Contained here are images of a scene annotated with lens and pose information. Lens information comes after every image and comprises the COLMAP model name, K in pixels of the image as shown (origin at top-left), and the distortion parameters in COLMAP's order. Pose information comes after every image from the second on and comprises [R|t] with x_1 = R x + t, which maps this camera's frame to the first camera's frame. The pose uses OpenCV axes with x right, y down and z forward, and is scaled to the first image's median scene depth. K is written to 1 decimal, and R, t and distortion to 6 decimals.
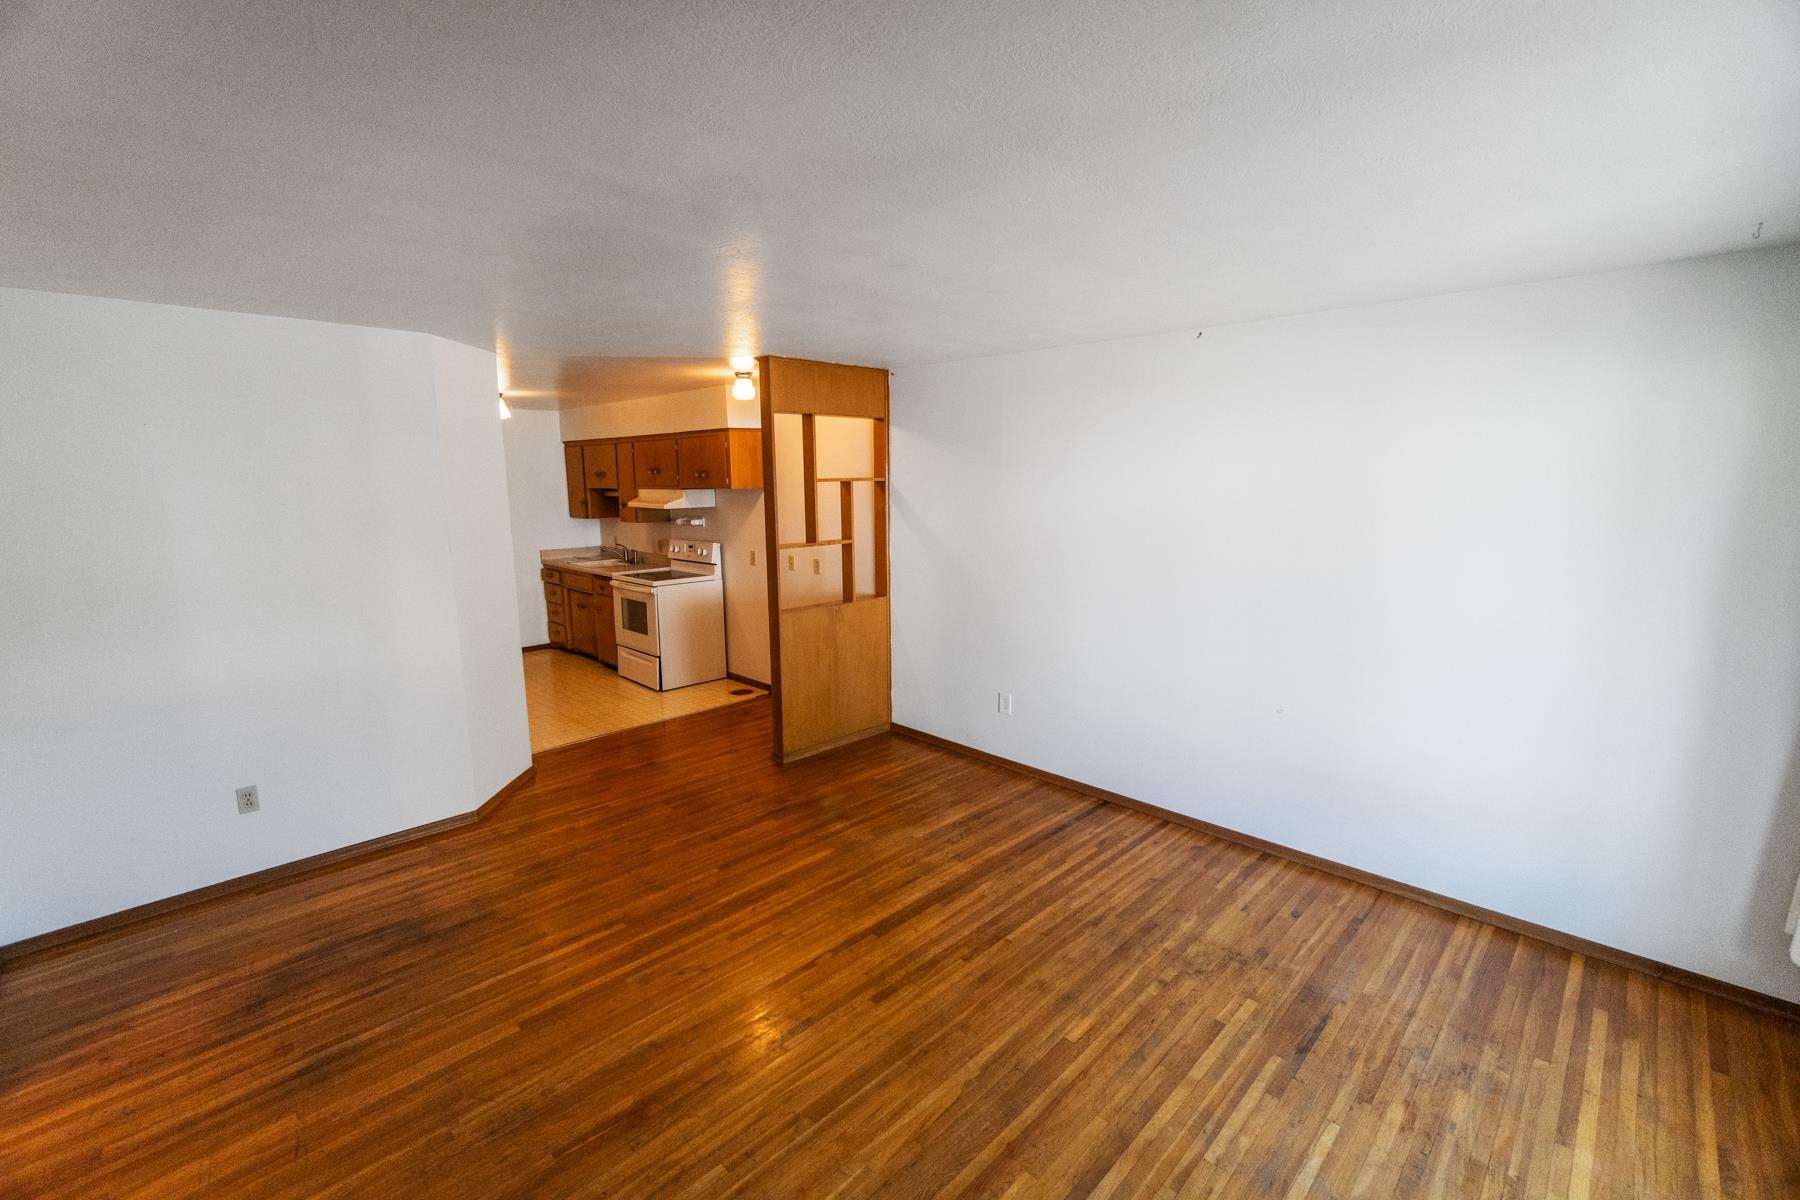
lens RADIAL K [[757.6, 0, 900.0], [0, 757.6, 600.0], [0, 0, 1]] dist [-0.001307, -0.000110]
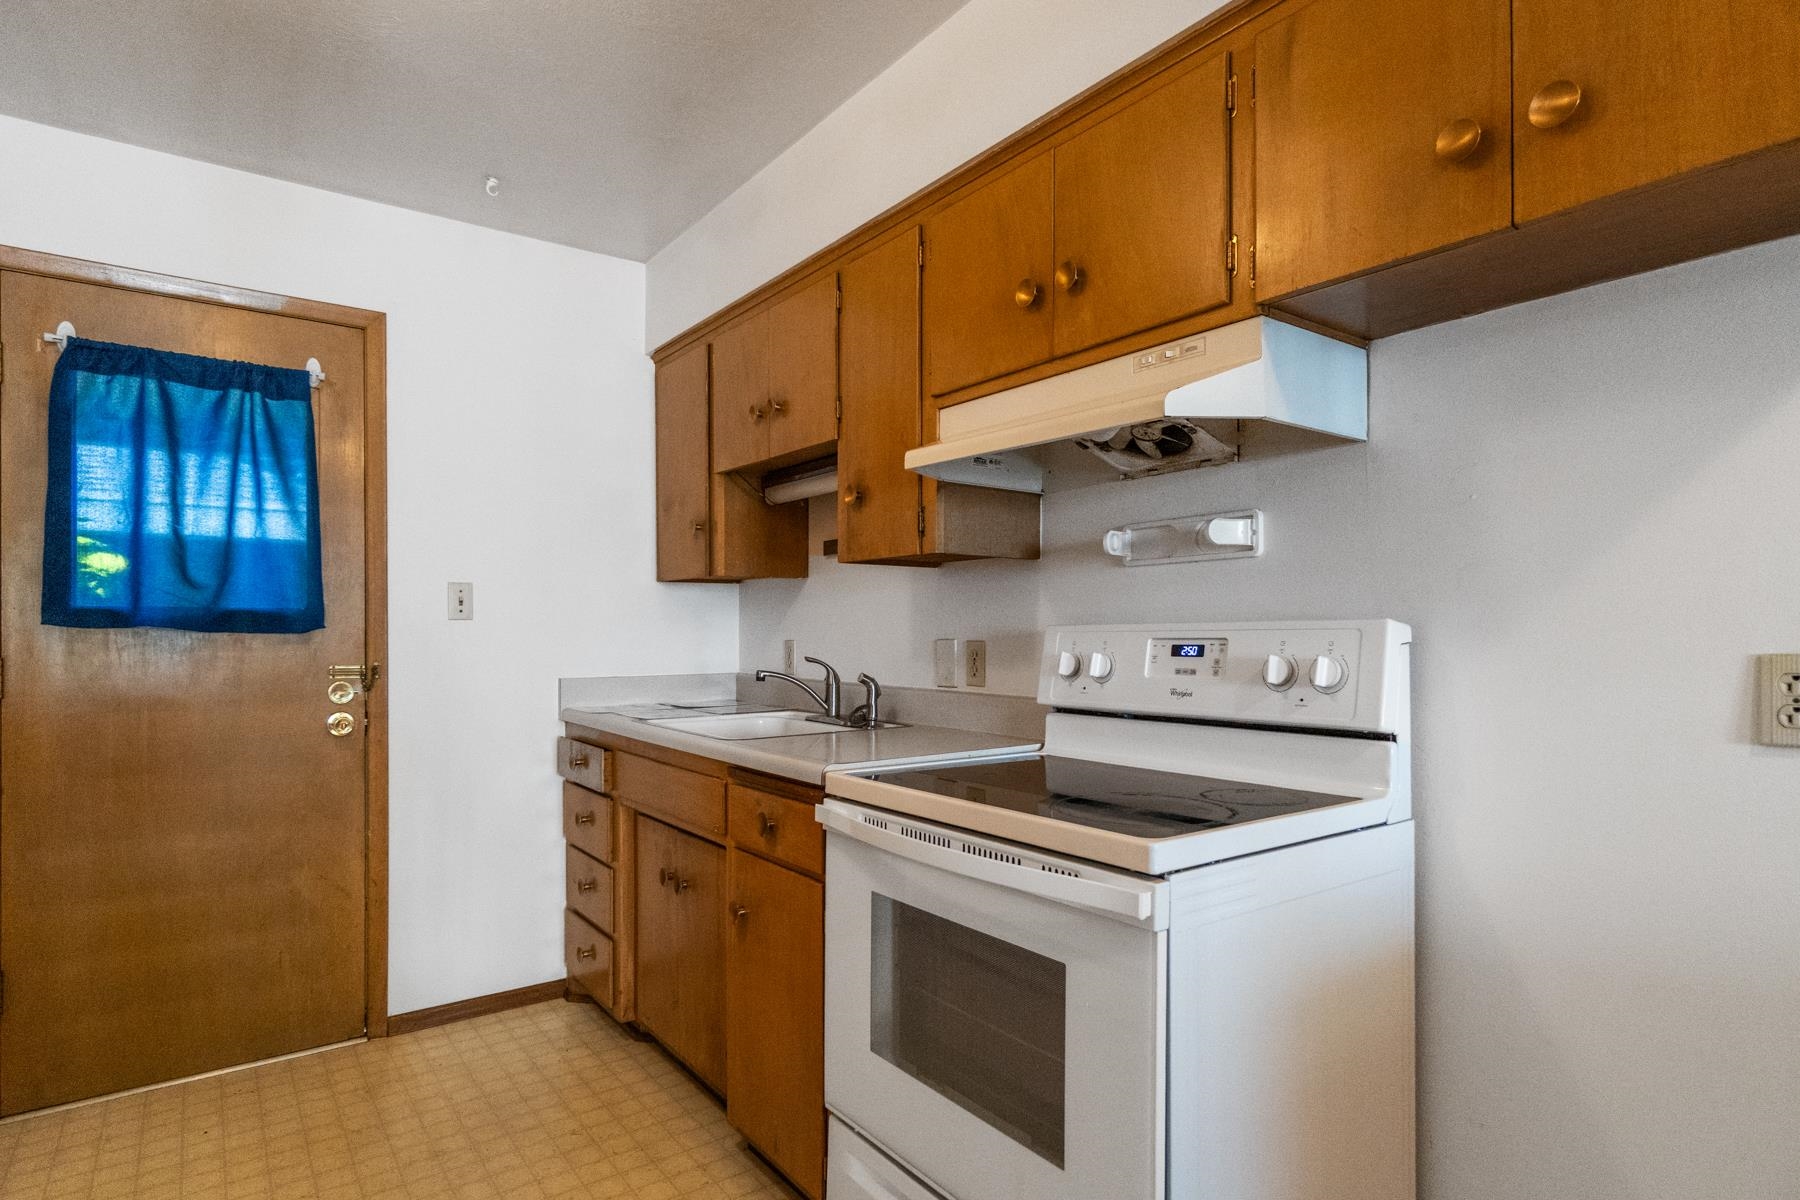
lens RADIAL K [[951.0, 0, 899.2], [0, 951.0, 638.6], [0, 0, 1]] dist [0.001698, 0.000113]
pose [[0.987030, 0.006986, -0.160384, -0.285343], [-0.031845, 0.987720, -0.152955, -0.027457], [0.157346, 0.156078, 0.975132, 0.663684]]
